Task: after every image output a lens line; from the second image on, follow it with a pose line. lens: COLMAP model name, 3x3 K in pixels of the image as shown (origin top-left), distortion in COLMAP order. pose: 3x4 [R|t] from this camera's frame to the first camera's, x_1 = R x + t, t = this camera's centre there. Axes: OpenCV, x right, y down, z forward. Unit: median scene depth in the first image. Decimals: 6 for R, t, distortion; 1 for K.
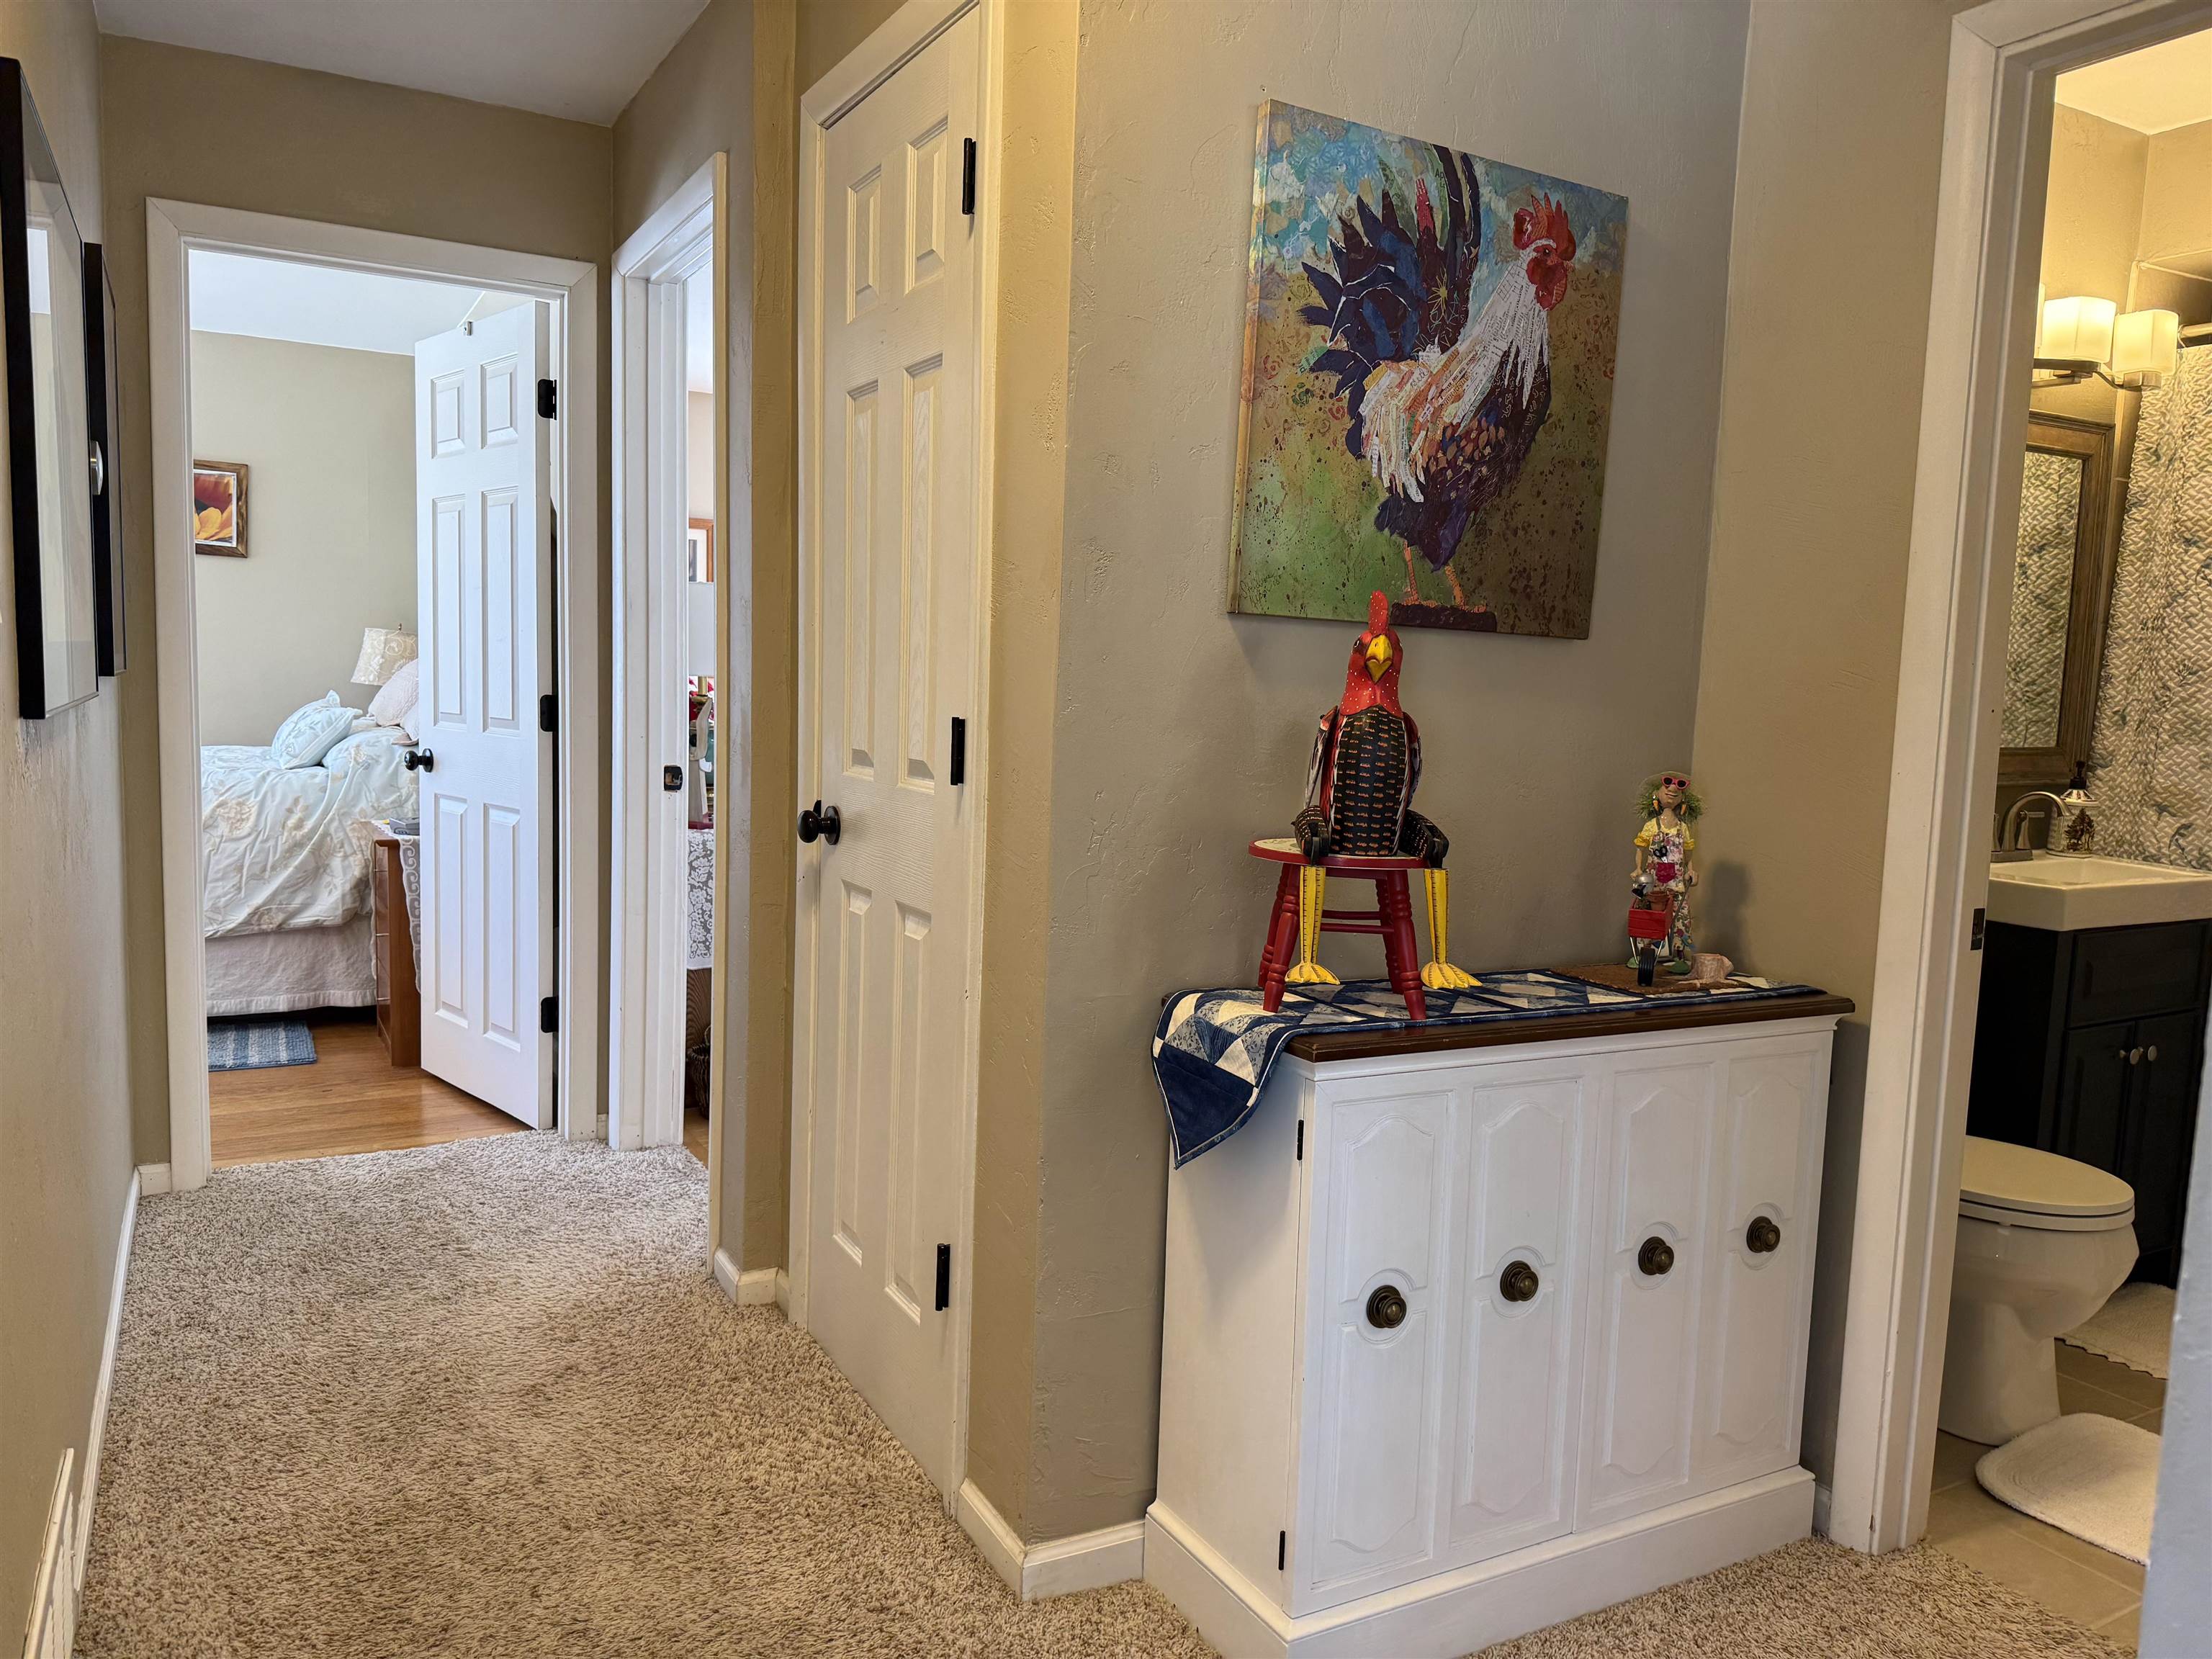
lens RADIAL K [[1548.8, 0, 1106.3], [0, 1548.8, 837.7], [0, 0, 1]] dist [0.000022, -0.000433]
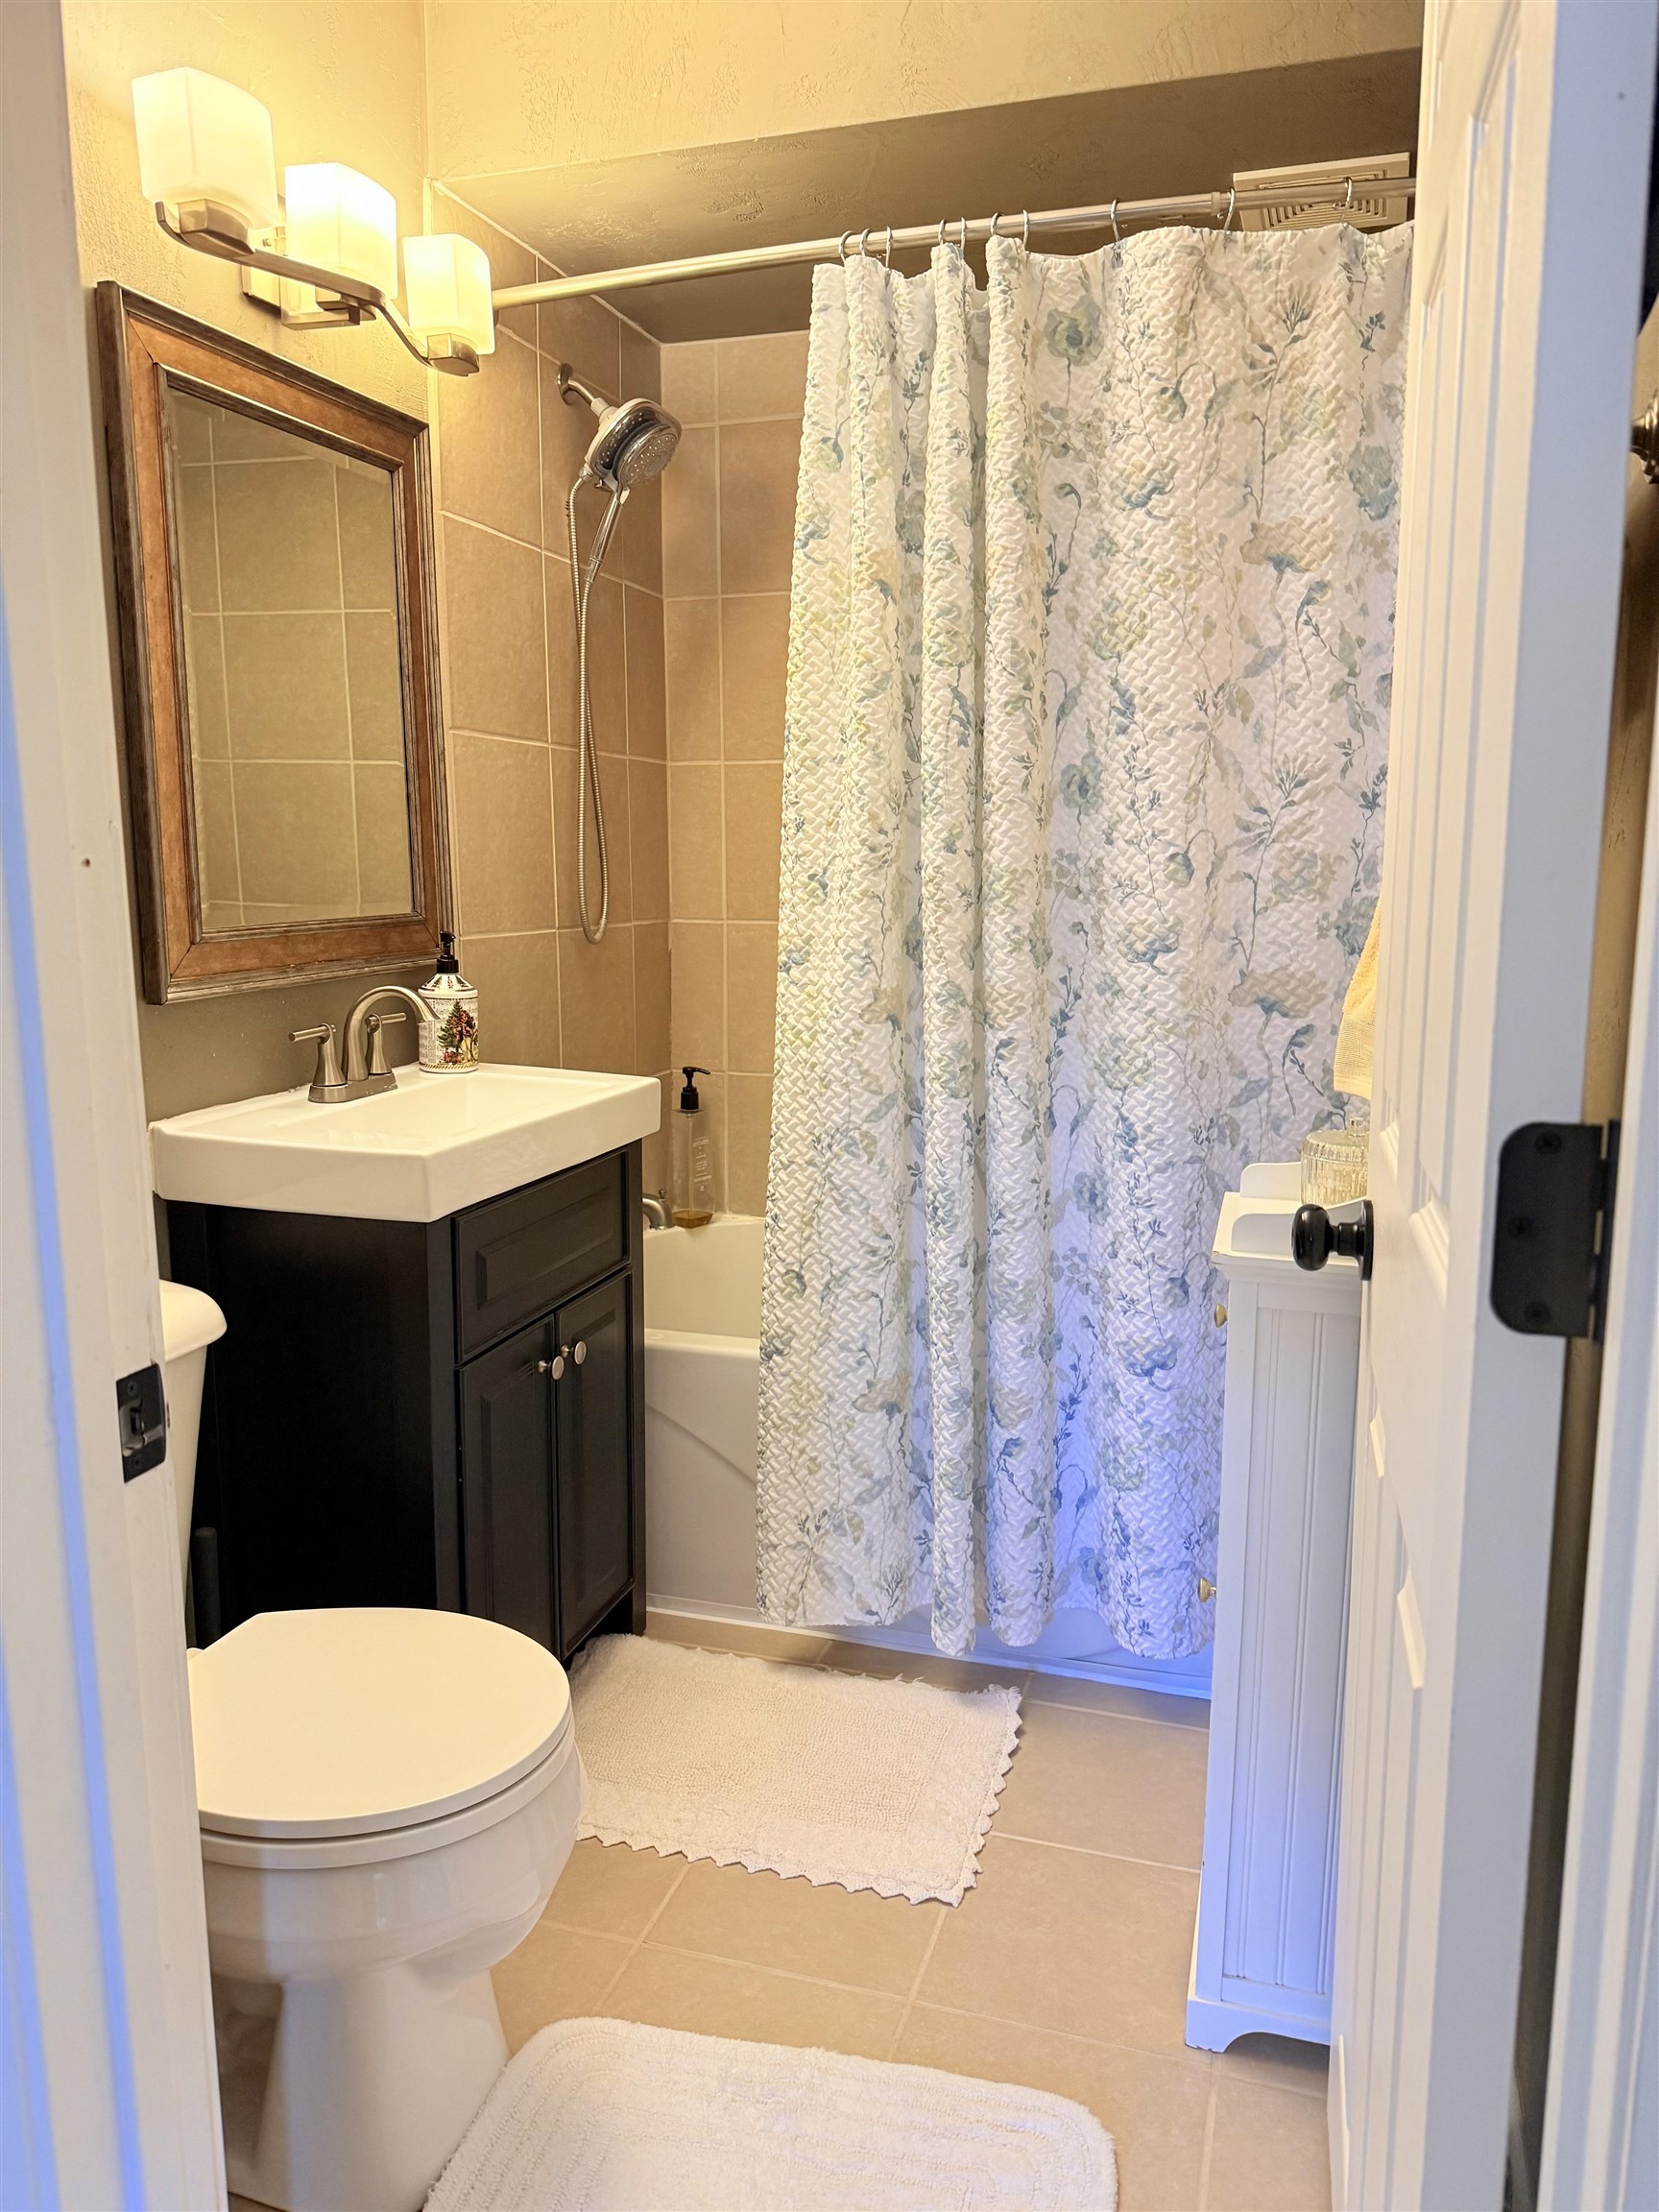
lens RADIAL K [[1548.8, 0, 834.6], [0, 1548.8, 1109.3], [0, 0, 1]] dist [0.000022, -0.000433]
pose [[0.717942, -0.136396, 0.682609, 0.283150], [0.095837, 0.990645, 0.097149, -0.022887], [-0.689474, -0.004328, 0.724298, 0.397528]]
